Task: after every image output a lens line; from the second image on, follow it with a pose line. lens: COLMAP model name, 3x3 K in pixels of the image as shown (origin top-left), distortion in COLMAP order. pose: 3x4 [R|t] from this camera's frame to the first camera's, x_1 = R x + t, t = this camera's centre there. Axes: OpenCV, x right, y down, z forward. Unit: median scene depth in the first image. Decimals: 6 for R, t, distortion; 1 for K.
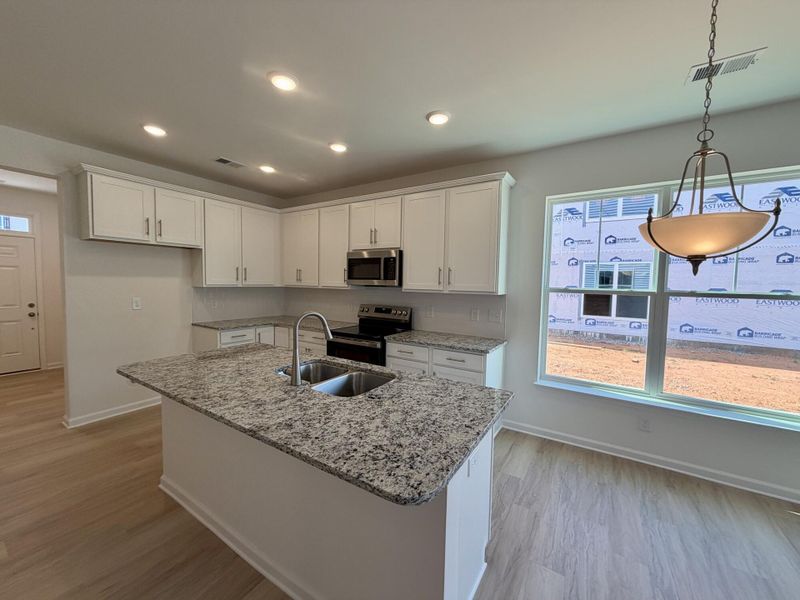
lens RADIAL K [[321.2, 0, 400.0], [0, 321.2, 300.0], [0, 0, 1]] dist [-0.000496, -0.000176]
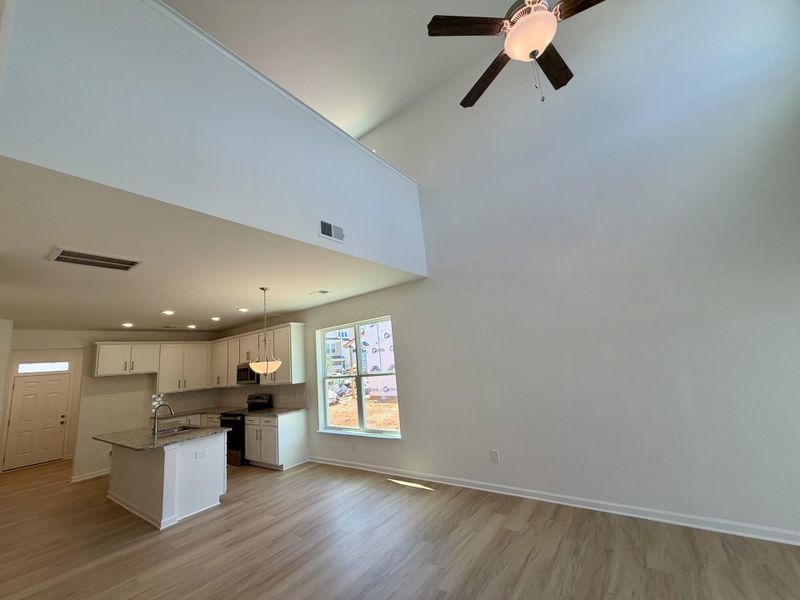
lens RADIAL K [[321.2, 0, 400.0], [0, 321.2, 300.0], [0, 0, 1]] dist [-0.000496, -0.000176]
pose [[0.992183, -0.117094, -0.043162, 0.916875], [0.103395, 0.964980, -0.241088, 0.023675], [0.069880, 0.234741, 0.969543, -0.796917]]
